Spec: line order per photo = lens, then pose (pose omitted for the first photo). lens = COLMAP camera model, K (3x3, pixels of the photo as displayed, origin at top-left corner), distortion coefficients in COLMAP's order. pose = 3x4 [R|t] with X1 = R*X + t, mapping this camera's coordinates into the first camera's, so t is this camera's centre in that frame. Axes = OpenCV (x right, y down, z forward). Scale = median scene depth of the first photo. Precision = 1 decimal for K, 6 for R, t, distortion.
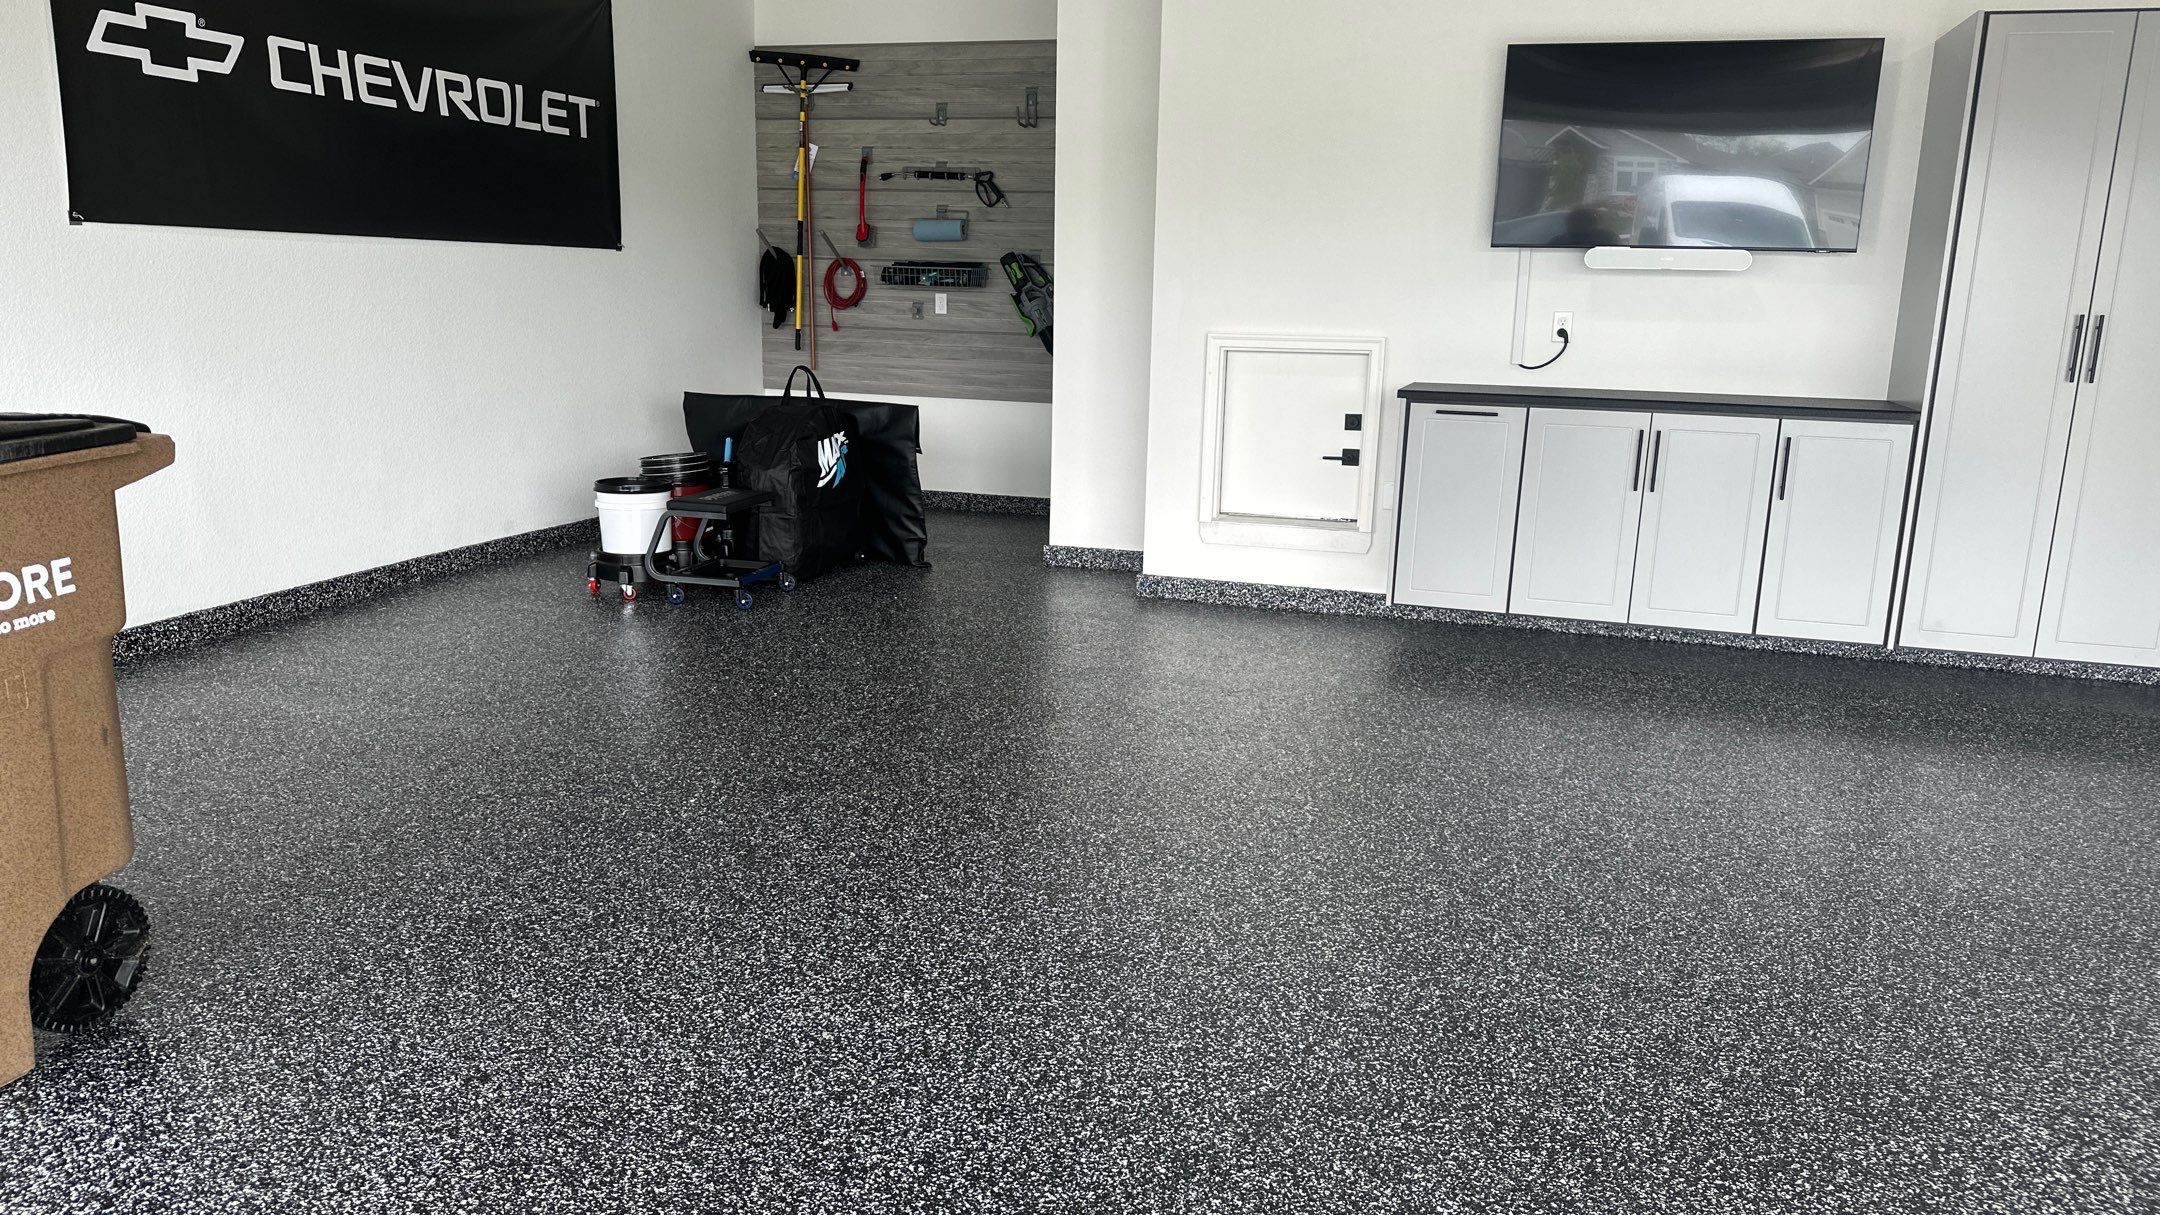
lens RADIAL K [[1487.7, 0, 1092.9], [0, 1487.7, 634.5], [0, 0, 1]] dist [0.068765, -0.097869]
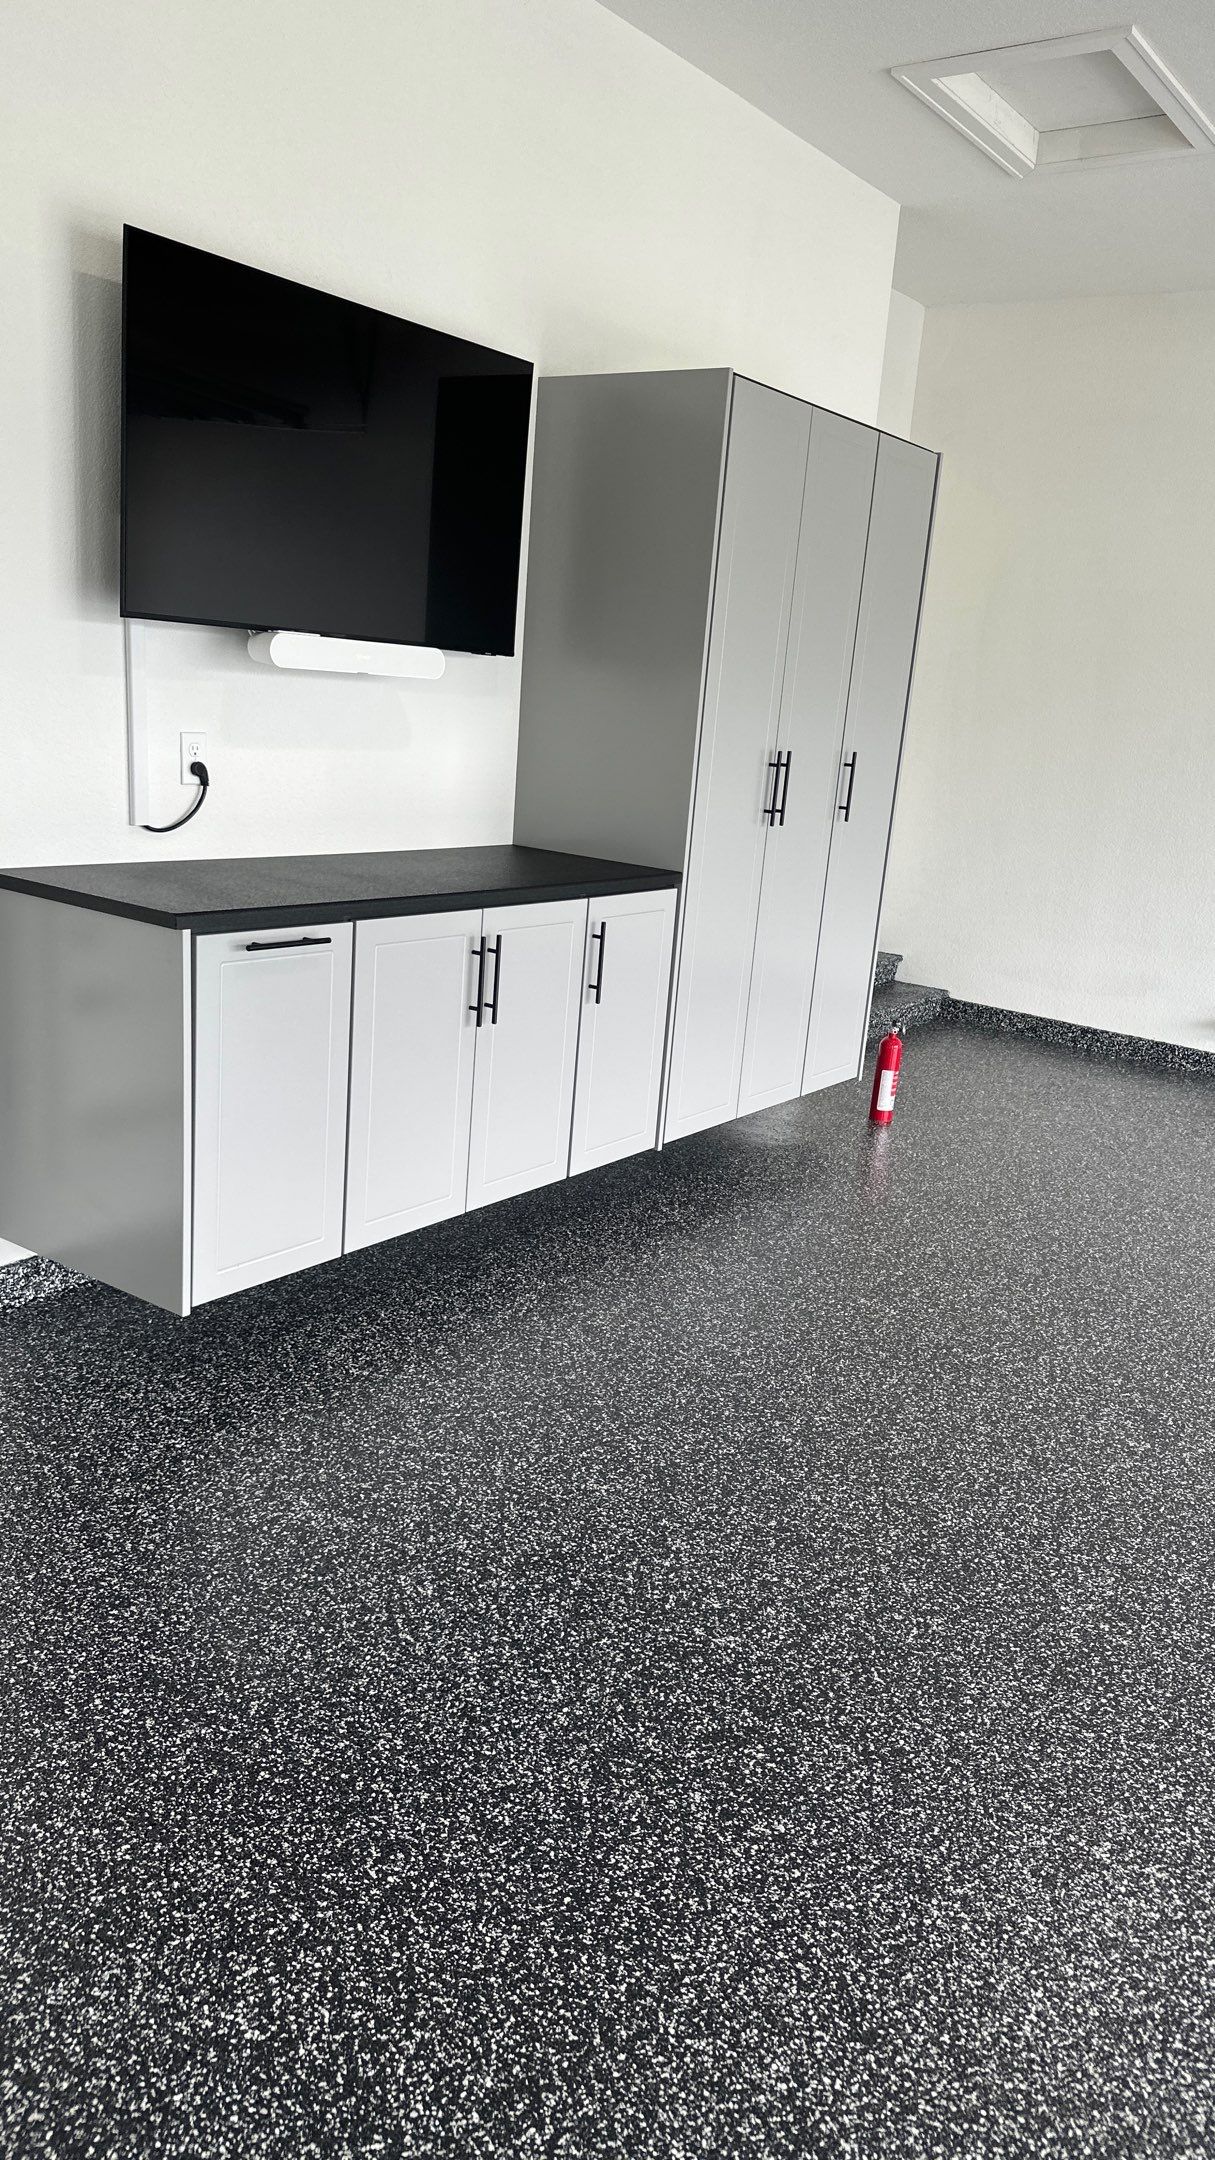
lens RADIAL K [[1487.7, 0, 600.8], [0, 1487.7, 1092.2], [0, 0, 1]] dist [0.068765, -0.097869]
pose [[0.323306, -0.248797, 0.913002, -0.221016], [0.142989, 0.966584, 0.212764, -0.189632], [-0.935429, 0.061762, 0.348078, 0.682279]]
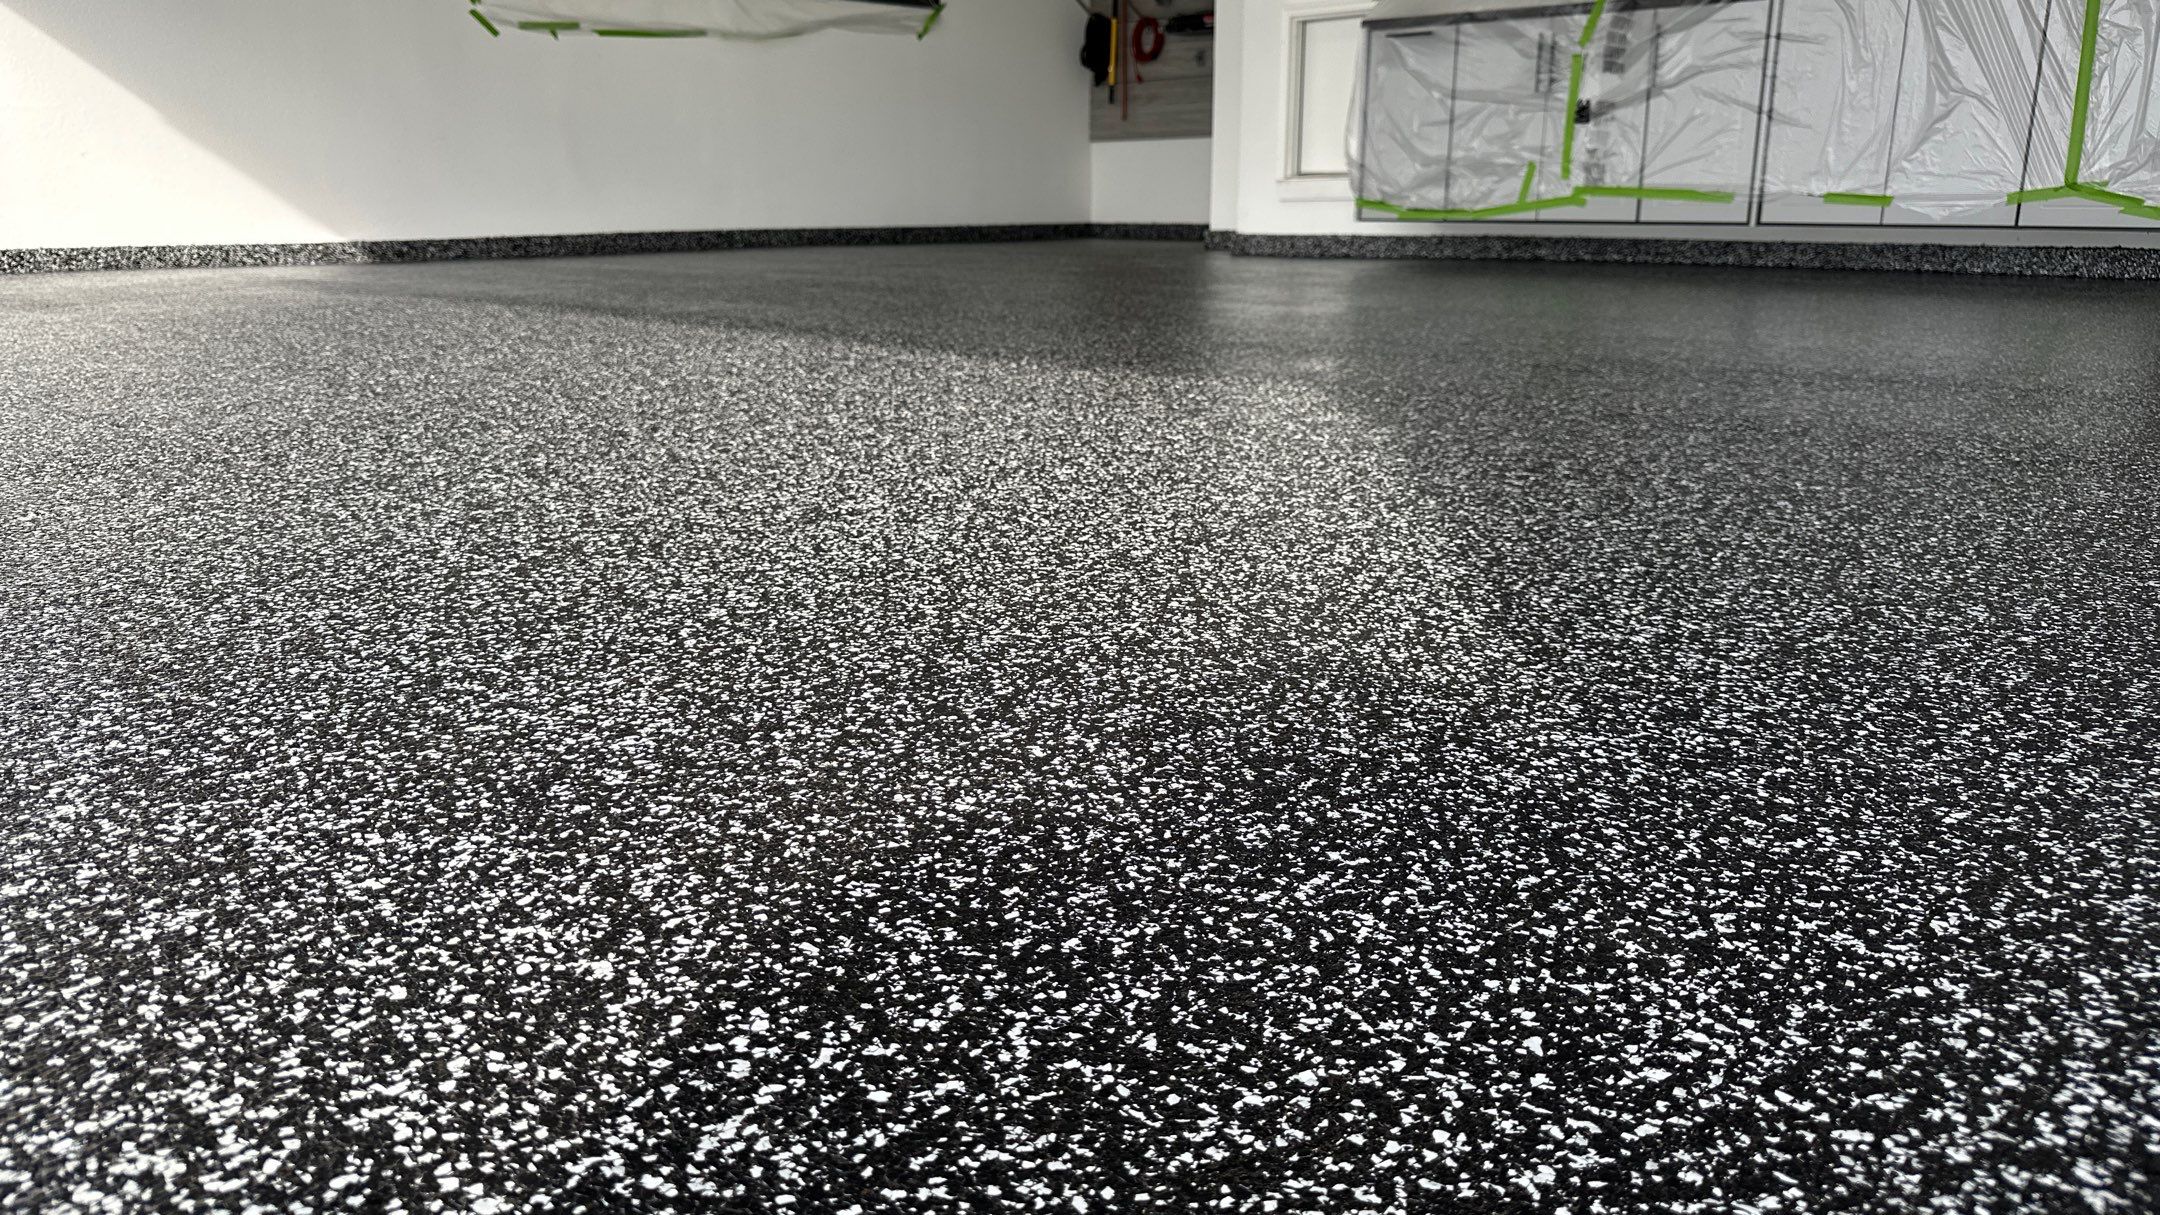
lens RADIAL K [[1487.7, 0, 1125.4], [0, 1487.7, 624.3], [0, 0, 1]] dist [0.068765, -0.097869]
pose [[0.908502, 0.089367, -0.408212, 0.540665], [-0.068244, 0.995480, 0.066052, 0.228579], [0.412270, -0.032150, 0.910494, -0.135316]]
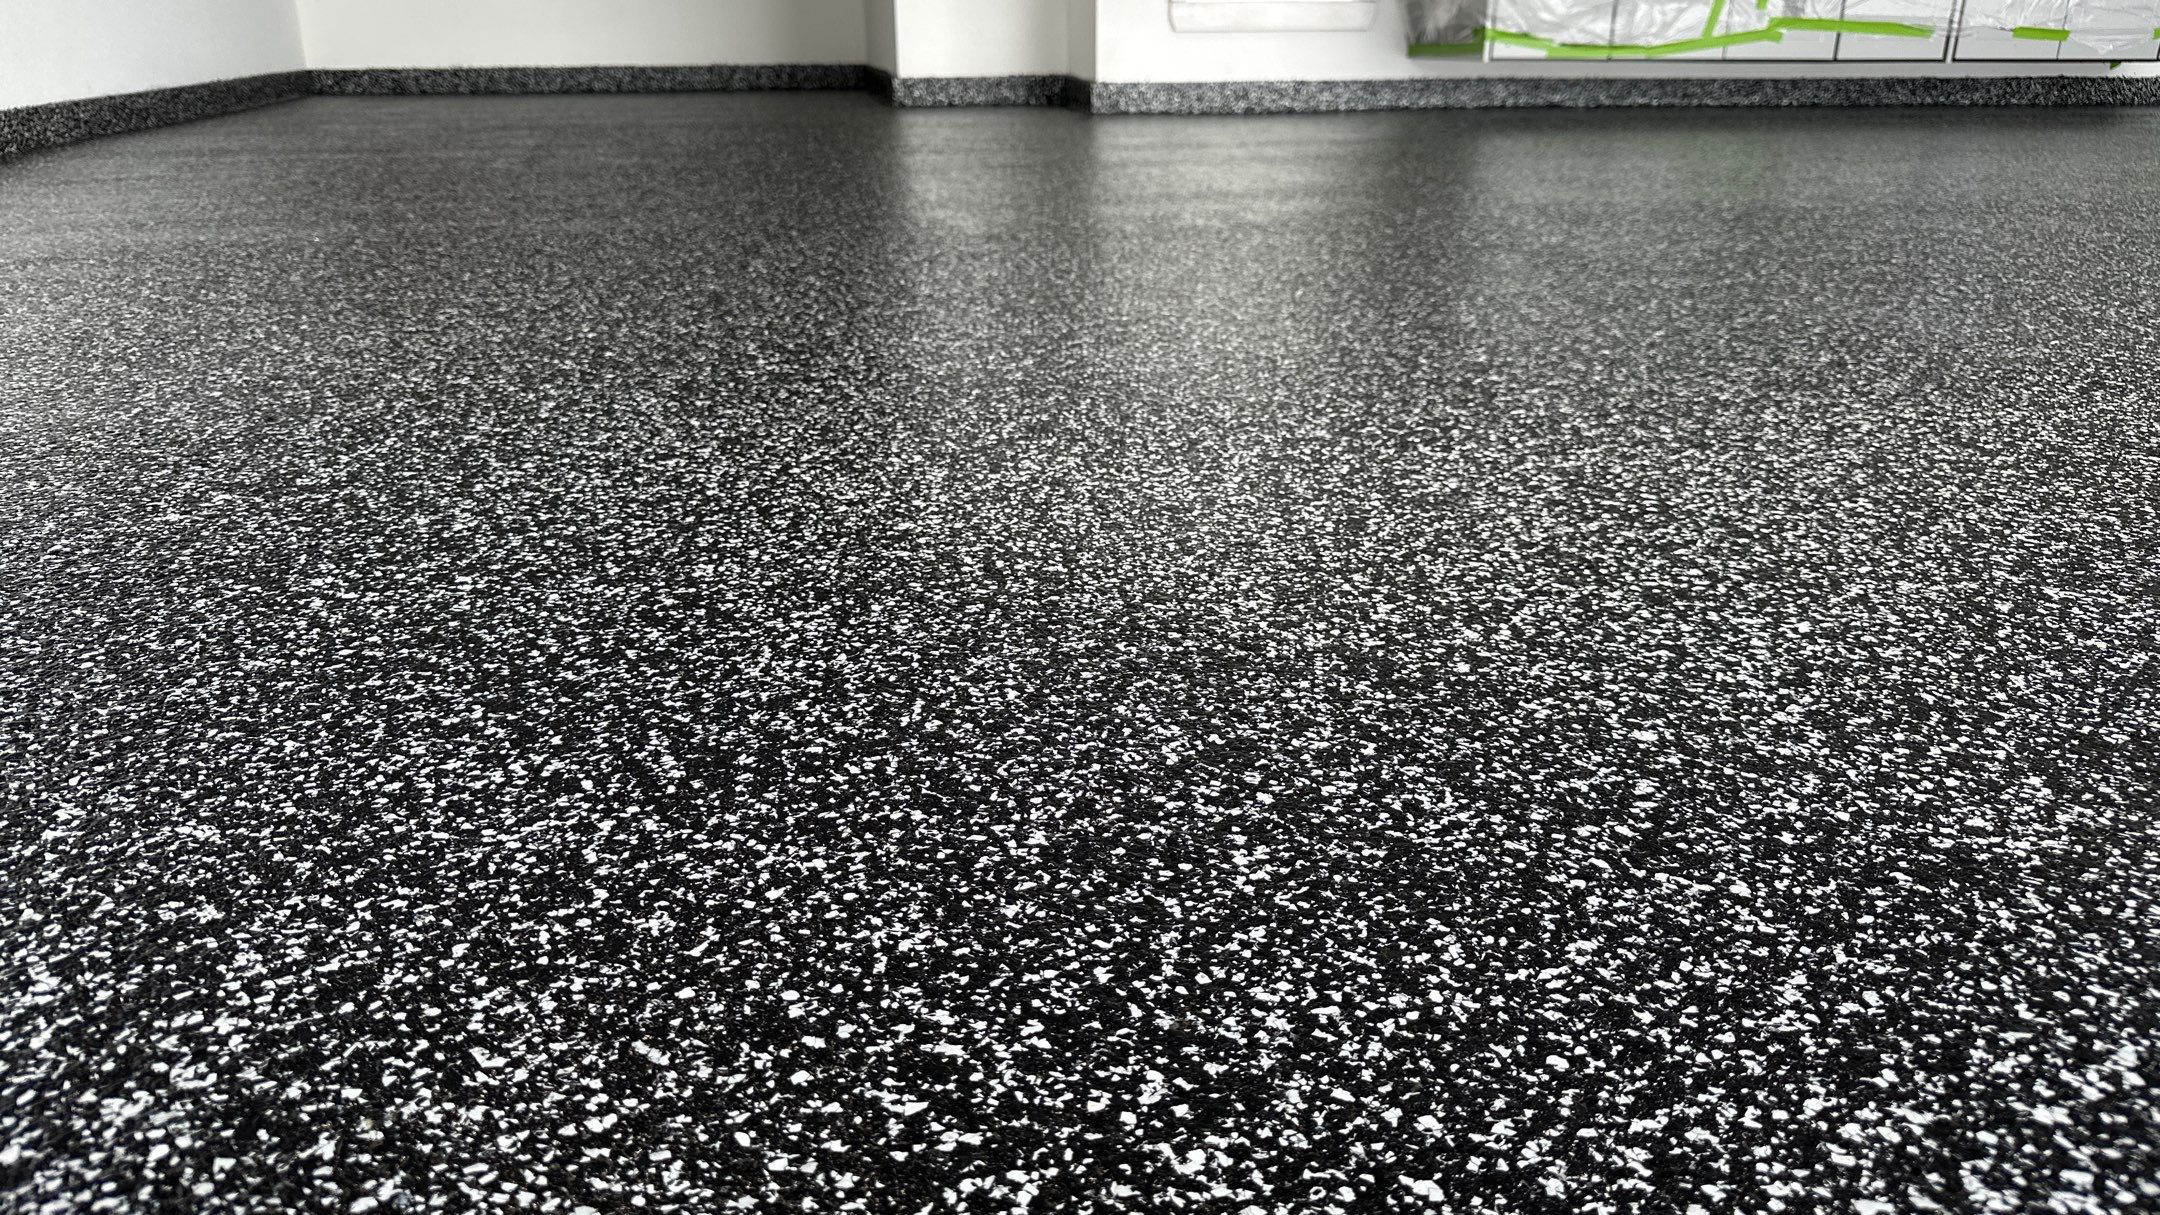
lens RADIAL K [[1487.7, 0, 1071.8], [0, 1487.7, 597.7], [0, 0, 1]] dist [0.068765, -0.097869]
pose [[0.872295, -0.196936, 0.447568, -0.455360], [0.128357, 0.975433, 0.179040, 0.095440], [-0.471832, -0.098727, 0.876143, 0.336804]]
